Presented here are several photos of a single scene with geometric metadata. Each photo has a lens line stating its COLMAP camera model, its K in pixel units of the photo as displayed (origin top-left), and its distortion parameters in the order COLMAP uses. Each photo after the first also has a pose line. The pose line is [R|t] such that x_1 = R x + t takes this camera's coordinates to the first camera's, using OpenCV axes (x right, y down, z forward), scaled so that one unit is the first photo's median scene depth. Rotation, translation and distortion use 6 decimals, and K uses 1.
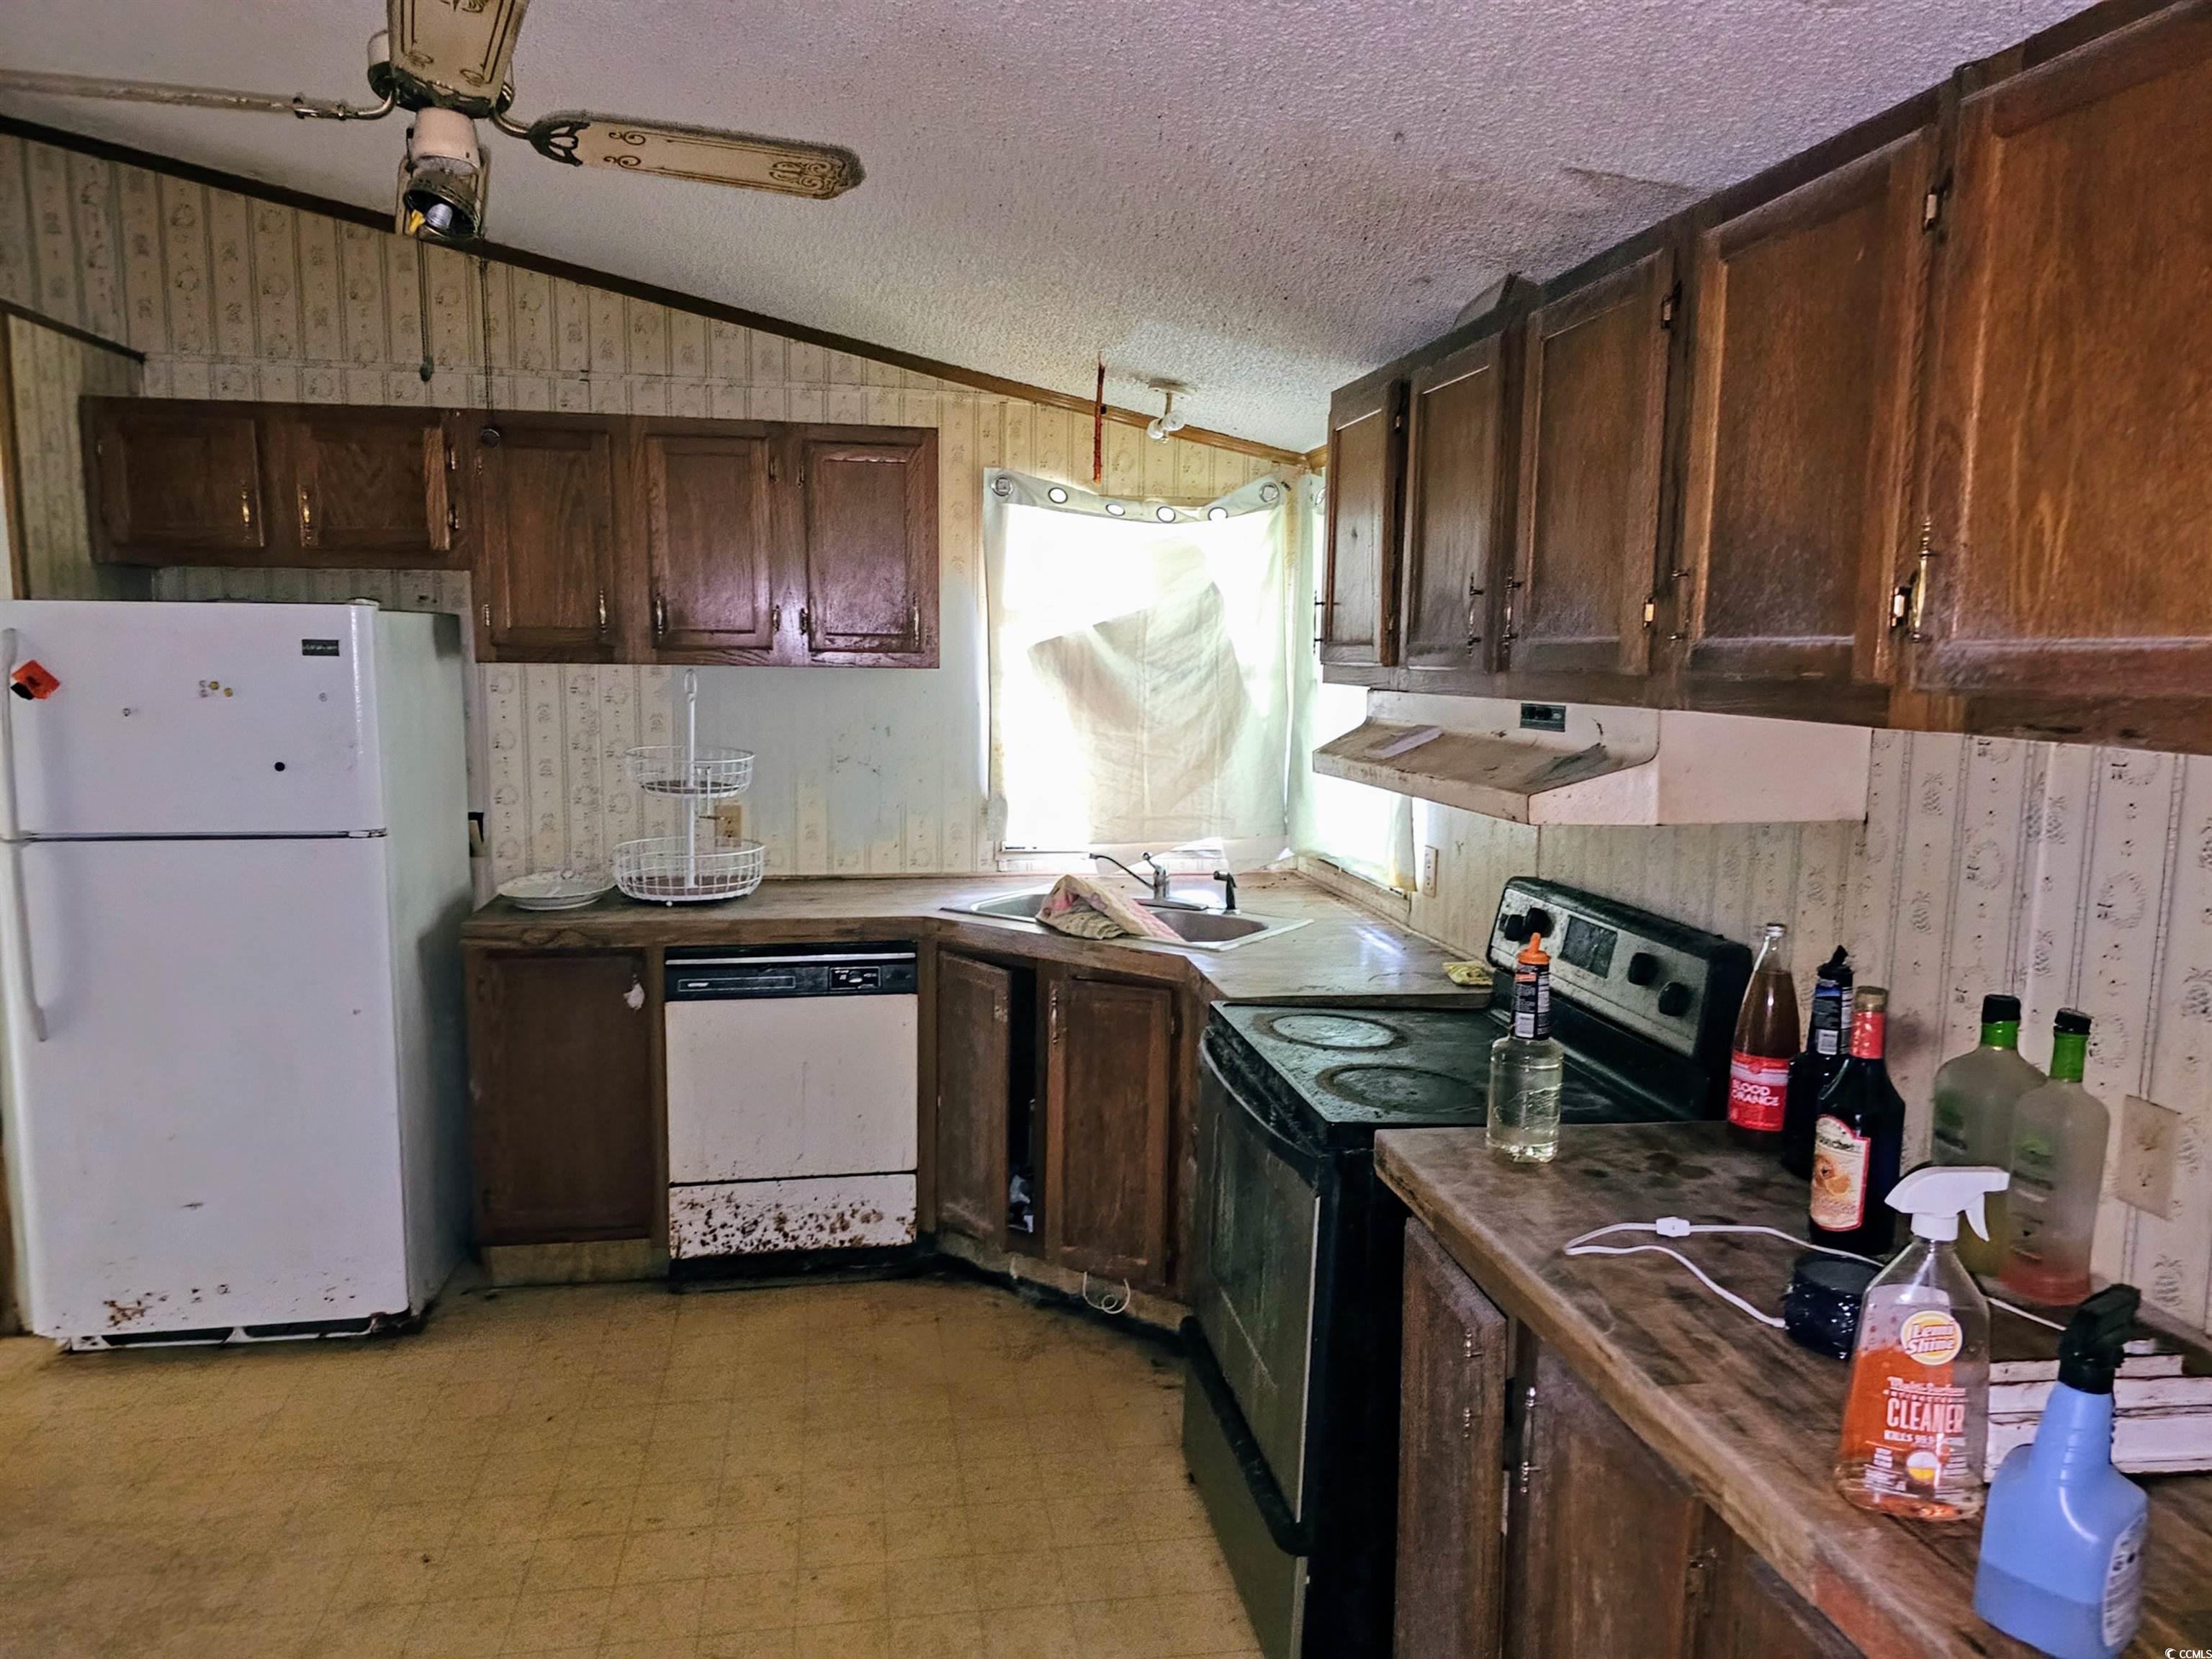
lens RADIAL K [[1502.2, 0, 1110.7], [0, 1502.2, 816.1], [0, 0, 1]] dist [0.080148, -0.083892]
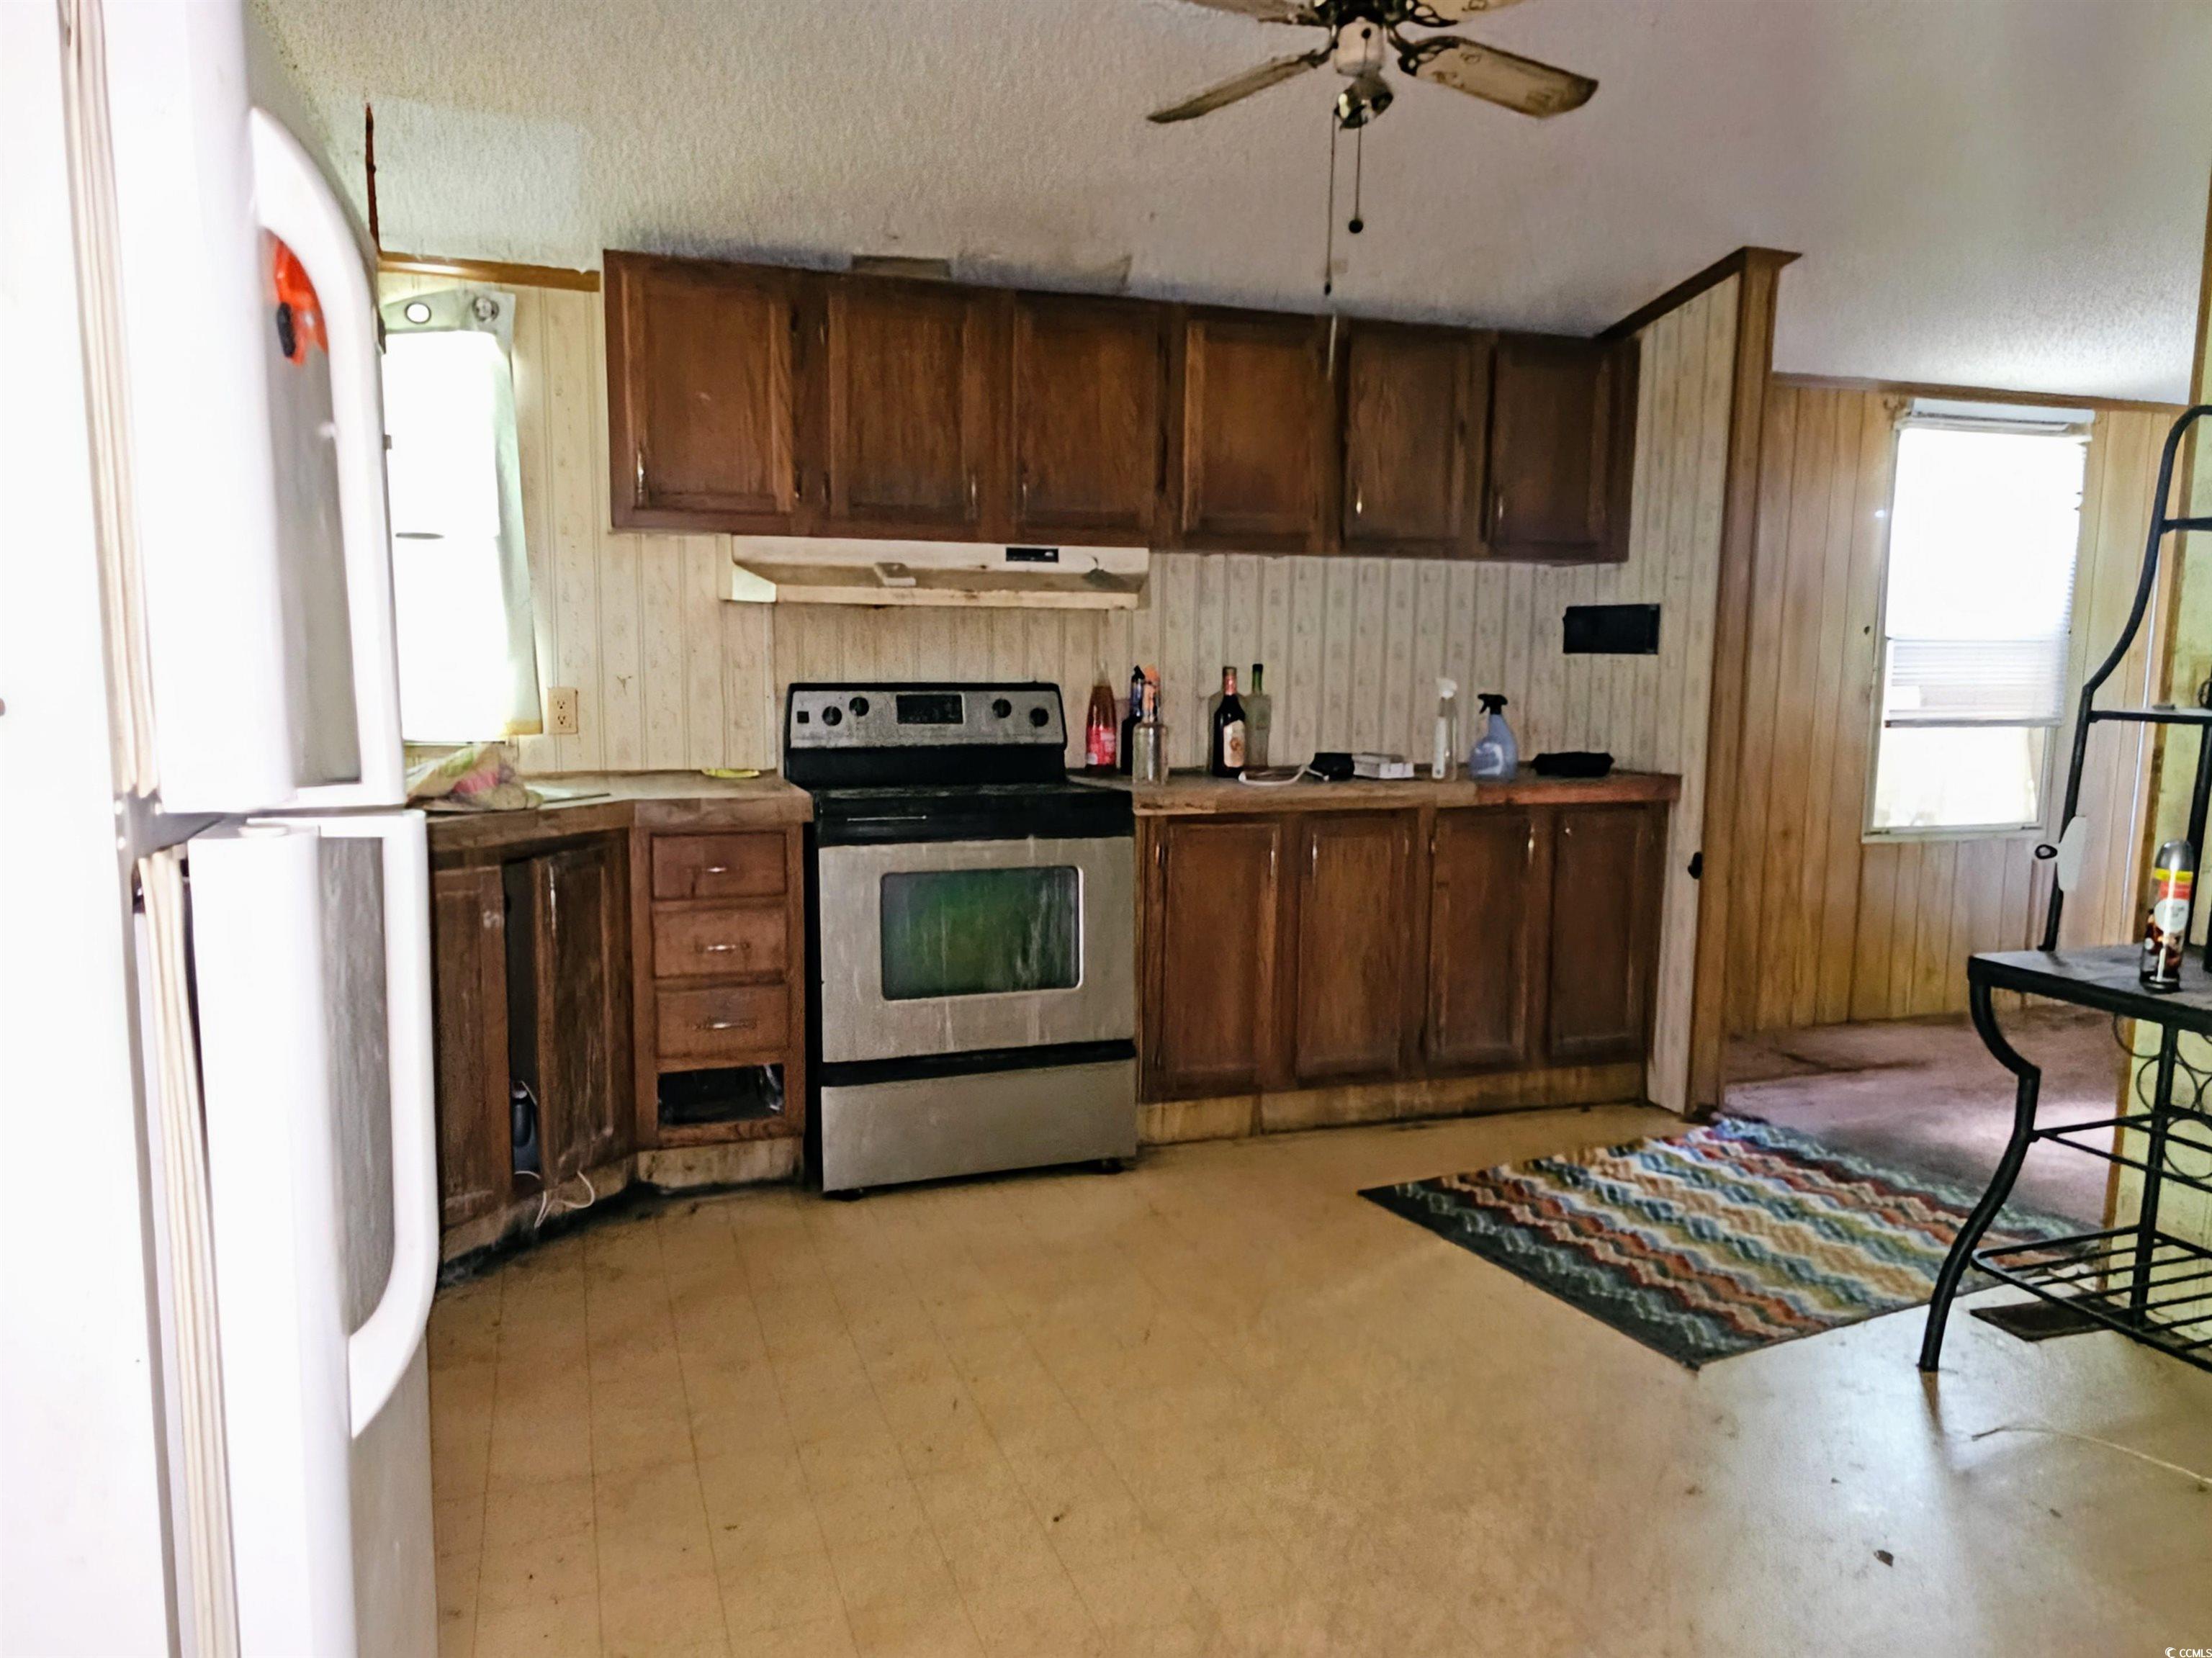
lens RADIAL K [[1502.1, 0, 1110.7], [0, 1502.1, 815.6], [0, 0, 1]] dist [0.080148, -0.083892]
pose [[-0.164465, -0.134815, 0.977126, -1.406222], [0.095897, 0.983738, 0.151868, -0.026711], [-0.981710, 0.118680, -0.148862, 1.206022]]
